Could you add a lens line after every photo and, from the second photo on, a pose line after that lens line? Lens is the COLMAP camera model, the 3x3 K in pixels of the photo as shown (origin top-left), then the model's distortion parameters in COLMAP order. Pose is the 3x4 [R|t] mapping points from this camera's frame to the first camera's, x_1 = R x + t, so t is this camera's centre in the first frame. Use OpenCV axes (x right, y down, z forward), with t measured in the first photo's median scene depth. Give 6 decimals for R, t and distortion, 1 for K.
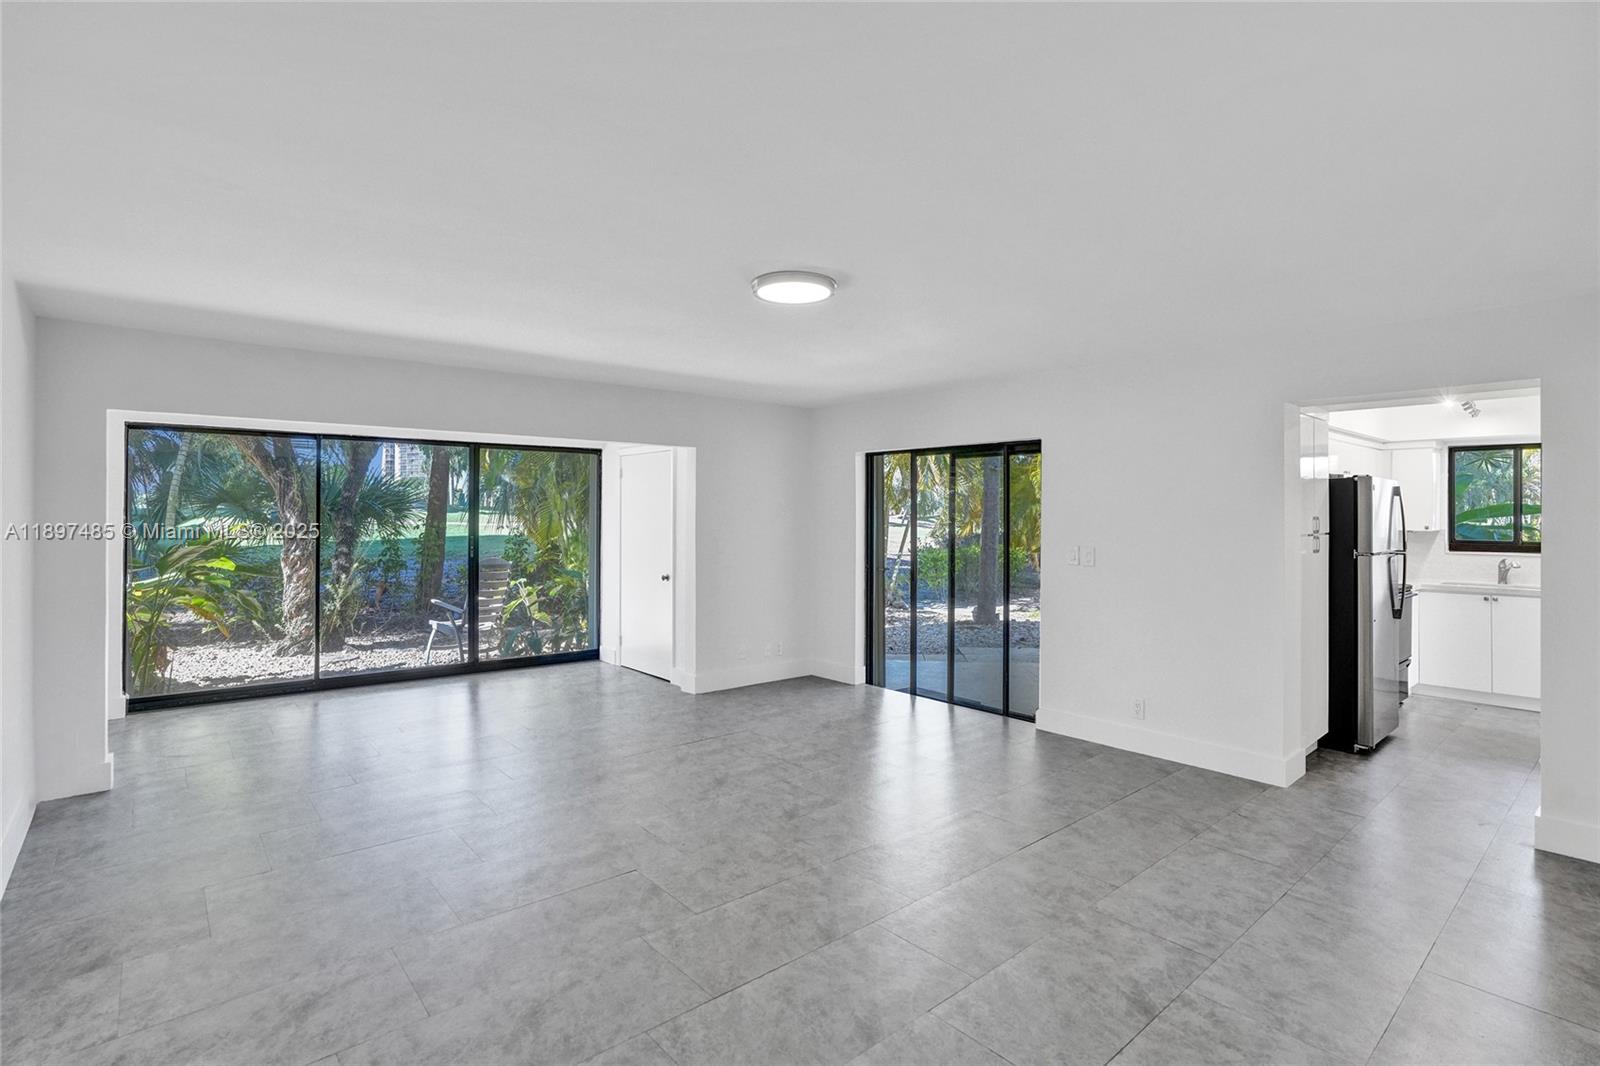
lens RADIAL K [[772.0, 0, 795.7], [0, 772.0, 508.2], [0, 0, 1]] dist [-0.030327, 0.005540]
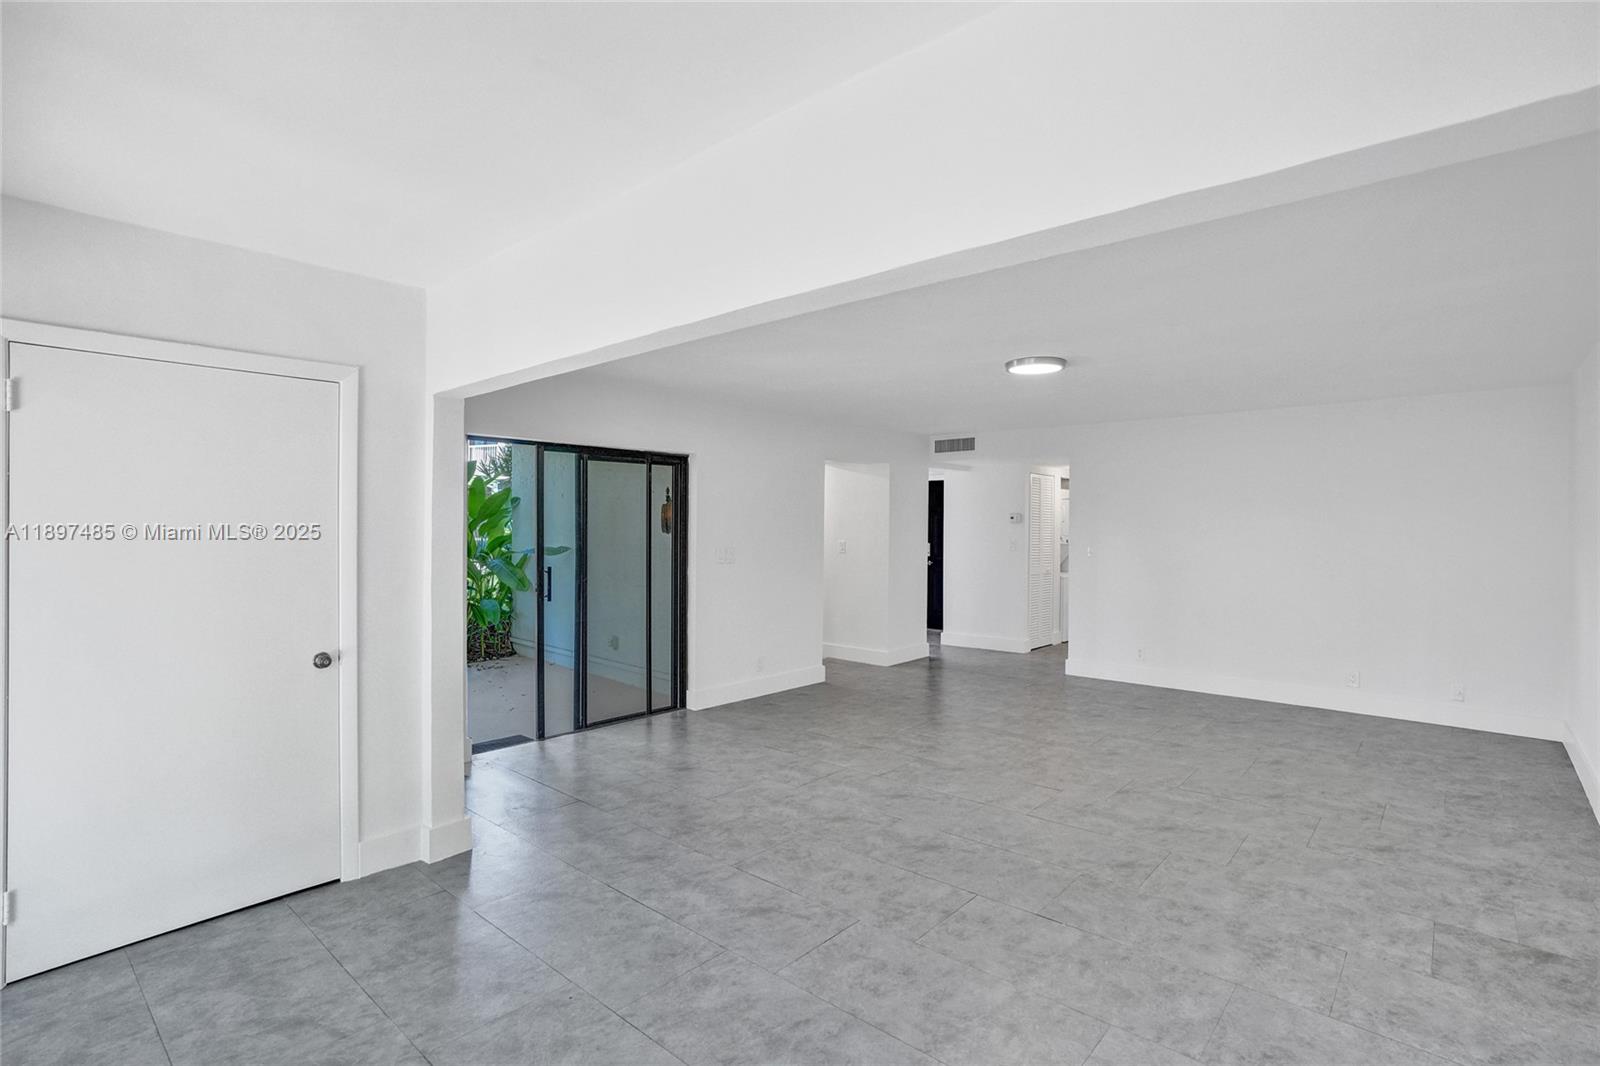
lens RADIAL K [[772.0, 0, 800.0], [0, 772.0, 544.6], [0, 0, 1]] dist [-0.030327, 0.005540]
pose [[-0.154693, -0.025776, 0.987626, -1.435832], [-0.017068, 0.999580, 0.023415, 0.018234], [-0.987815, -0.013234, -0.155068, 1.763849]]
